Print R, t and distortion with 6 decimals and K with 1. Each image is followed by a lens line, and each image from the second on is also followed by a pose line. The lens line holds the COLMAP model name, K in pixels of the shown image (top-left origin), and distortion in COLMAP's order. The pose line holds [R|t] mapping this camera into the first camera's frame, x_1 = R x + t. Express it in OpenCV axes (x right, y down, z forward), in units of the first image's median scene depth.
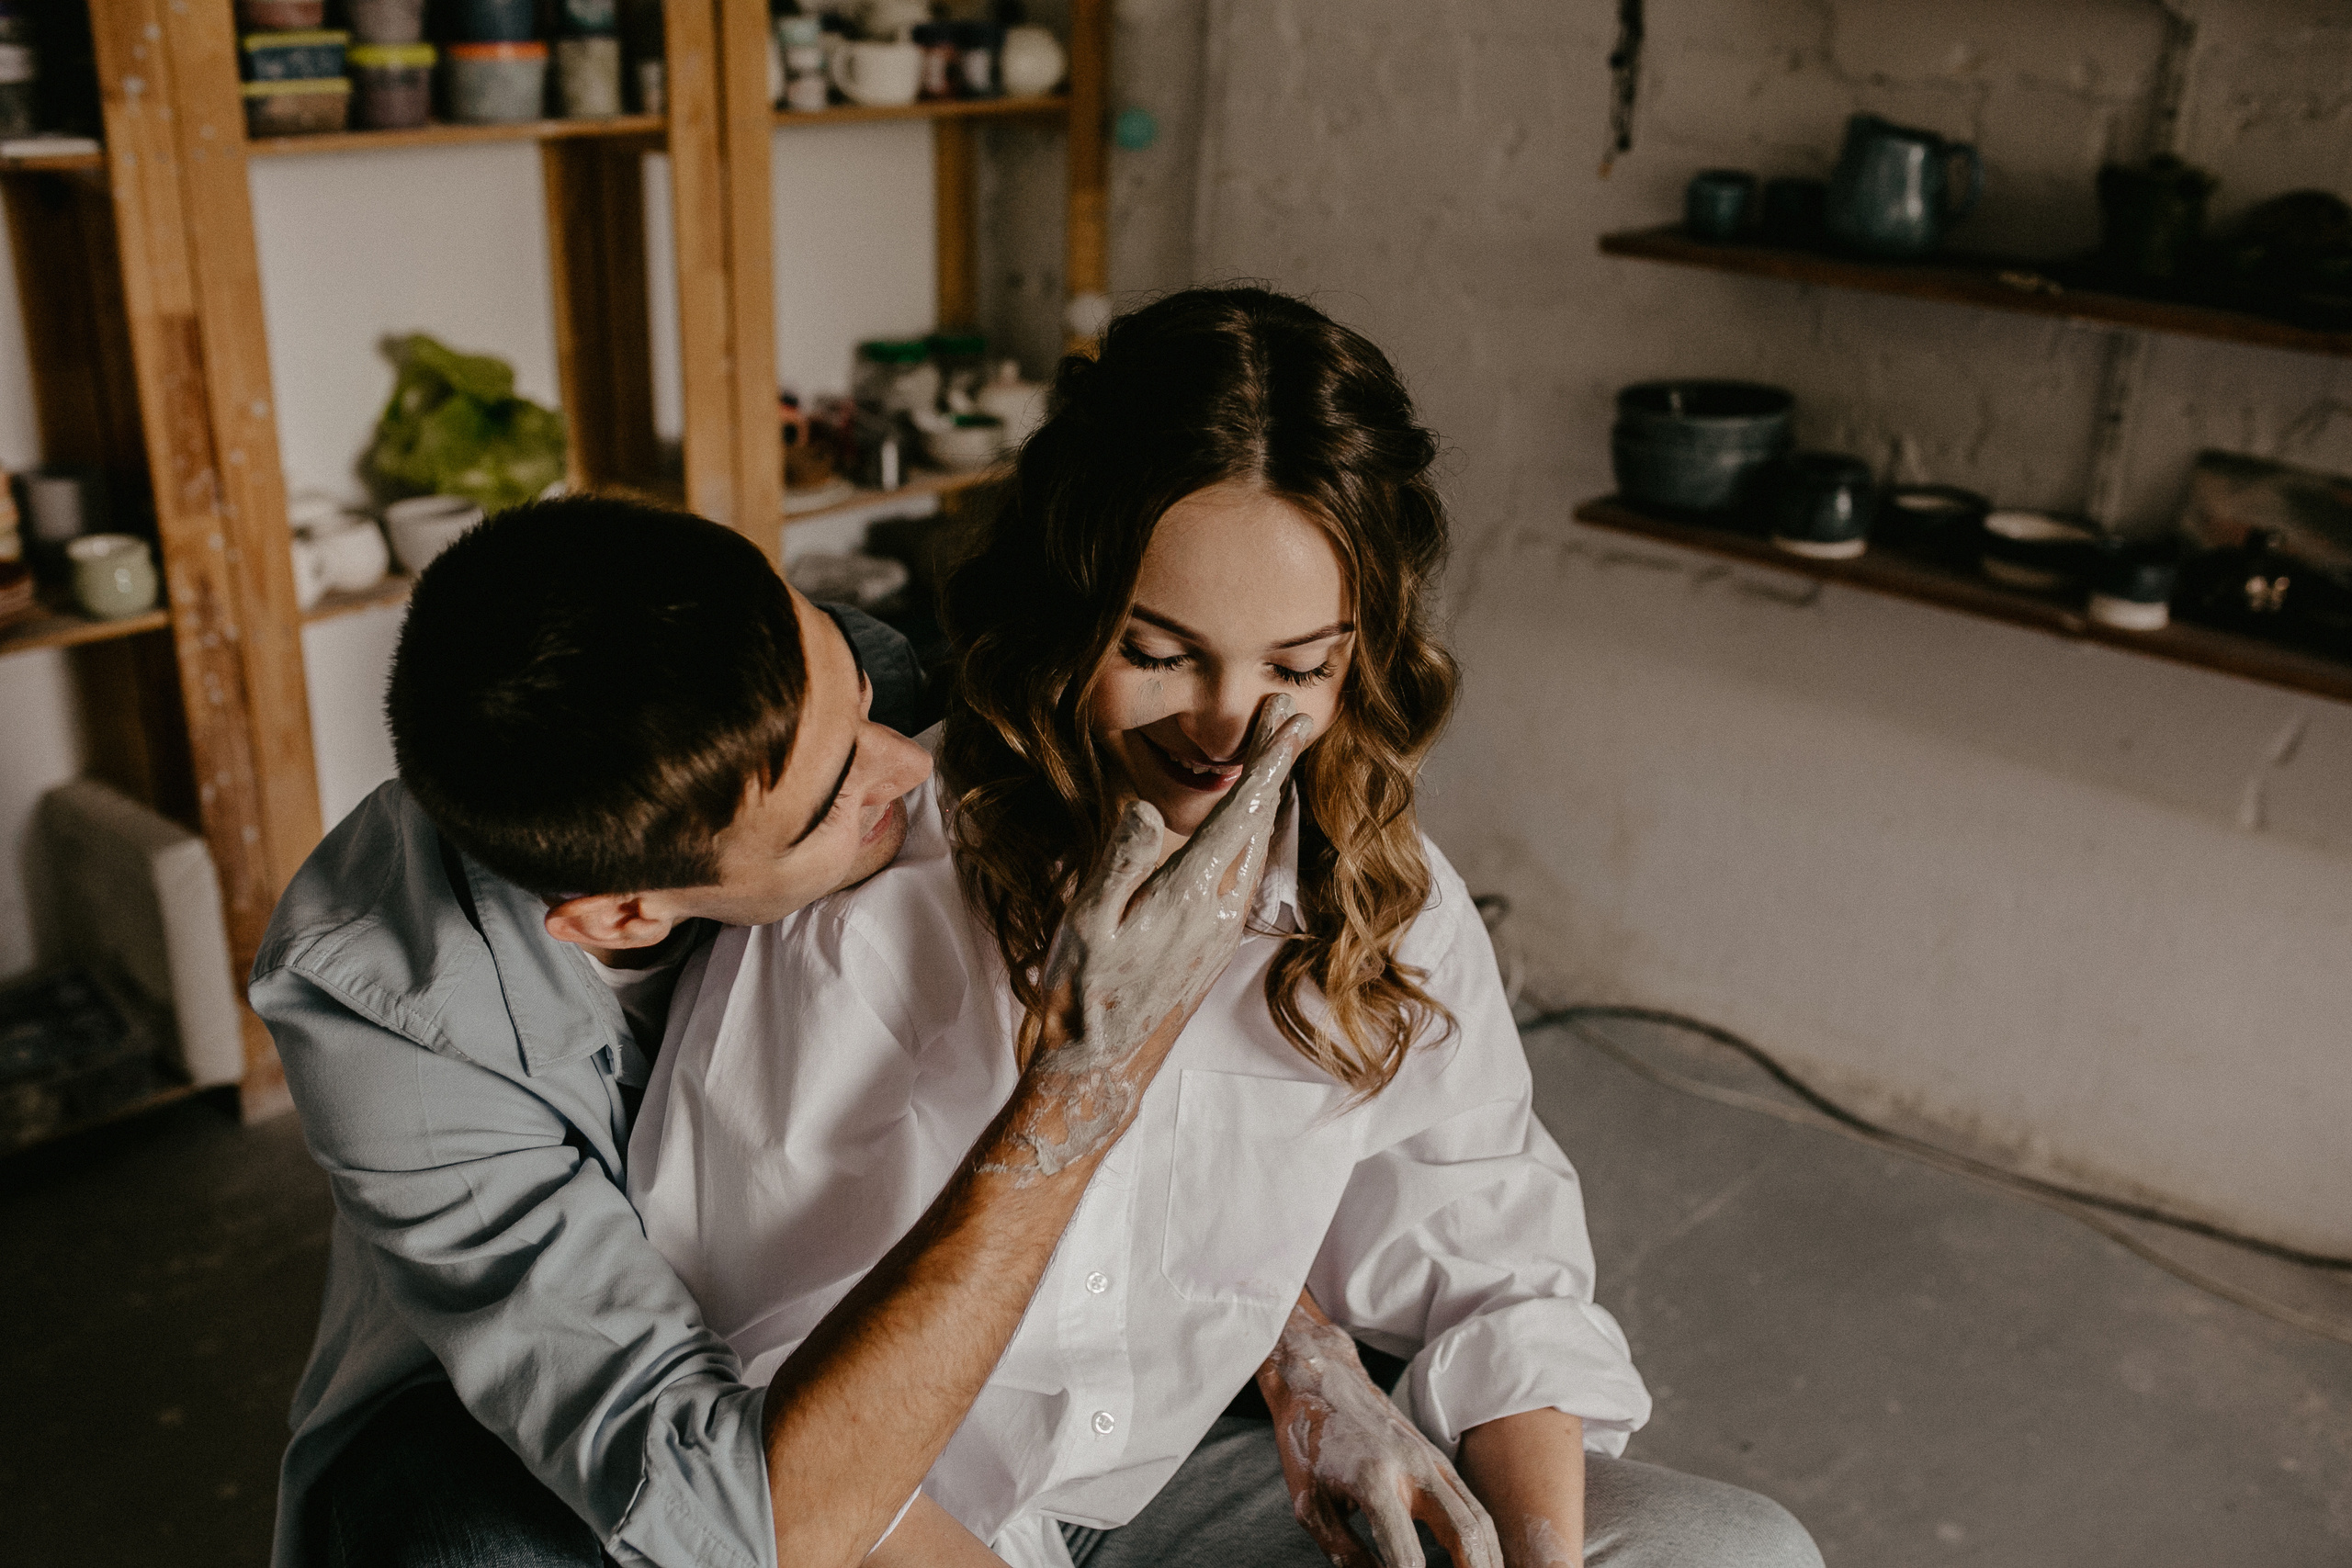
lens RADIAL K [[2294.5, 0, 1176.0], [0, 2294.5, 781.8], [0, 0, 1]] dist [-0.040060, 0.069749]
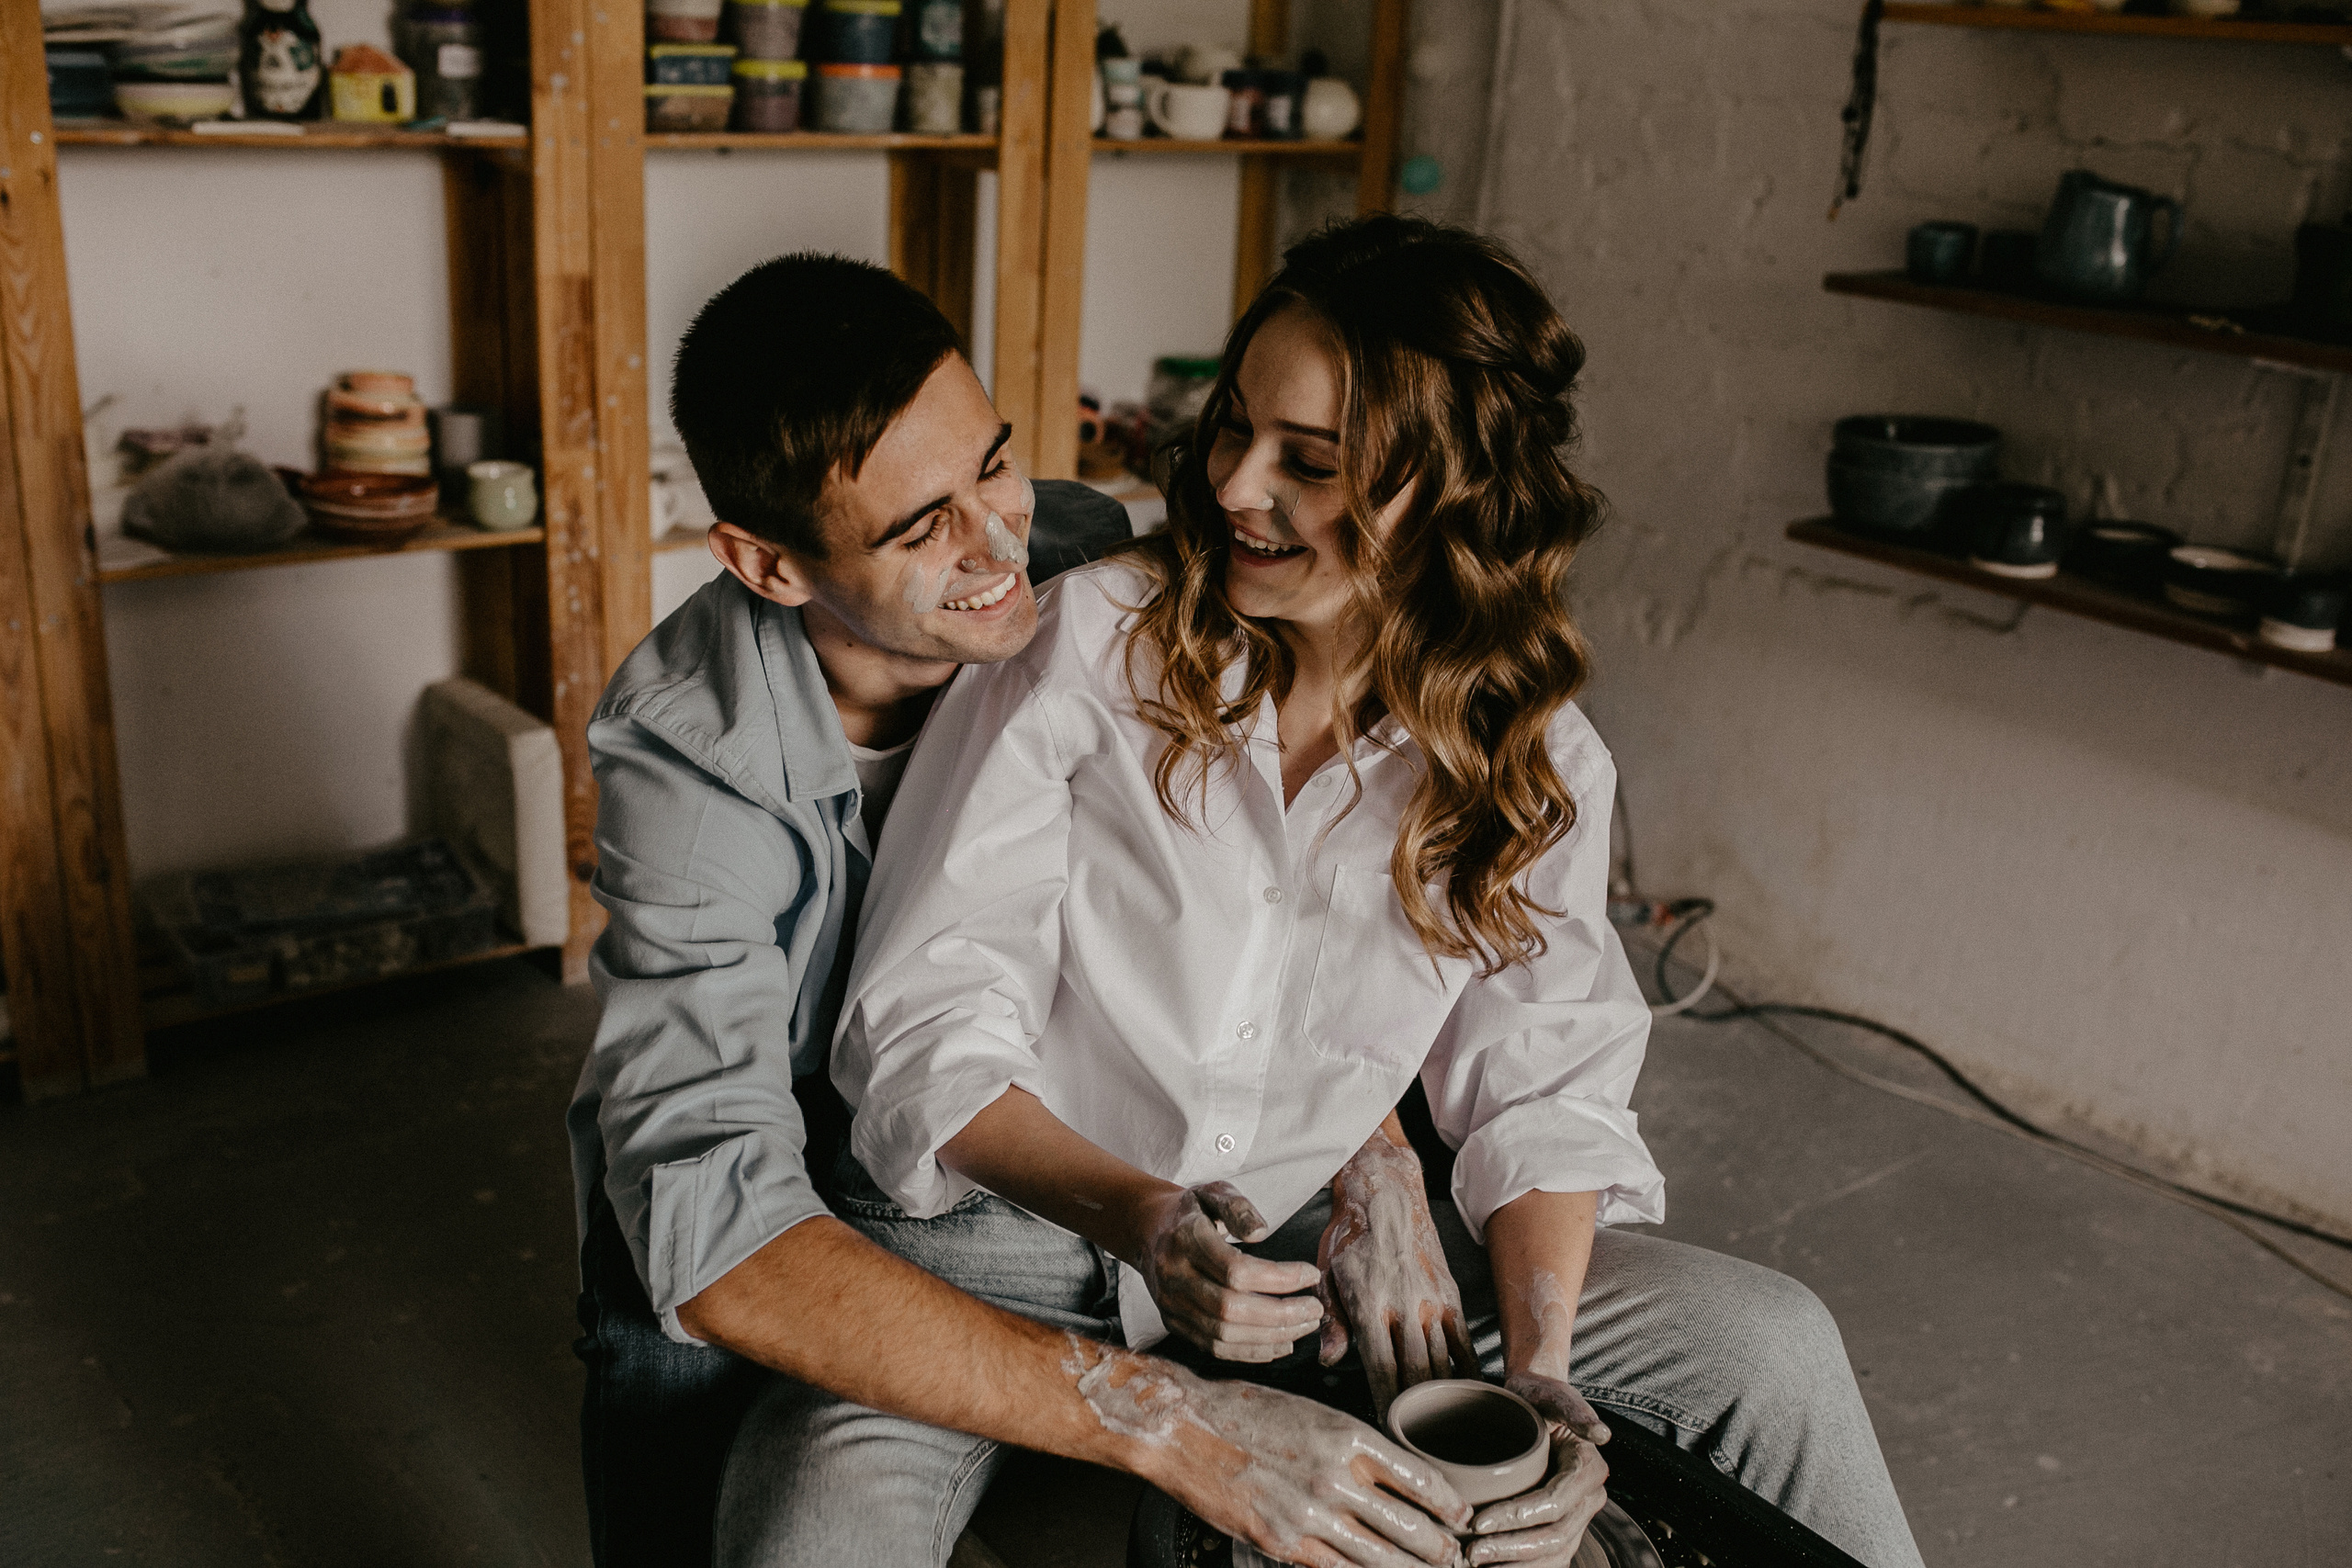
lens RADIAL K [[2294.5, 0, 1176.0], [0, 2294.5, 781.8], [0, 0, 1]] dist [-0.040060, 0.069749]
pose [[0.988033, 0.076223, -0.134090, 0.044156], [-0.082044, 0.995888, -0.038425, 0.069902], [0.130610, 0.048967, 0.990224, -0.107913]]
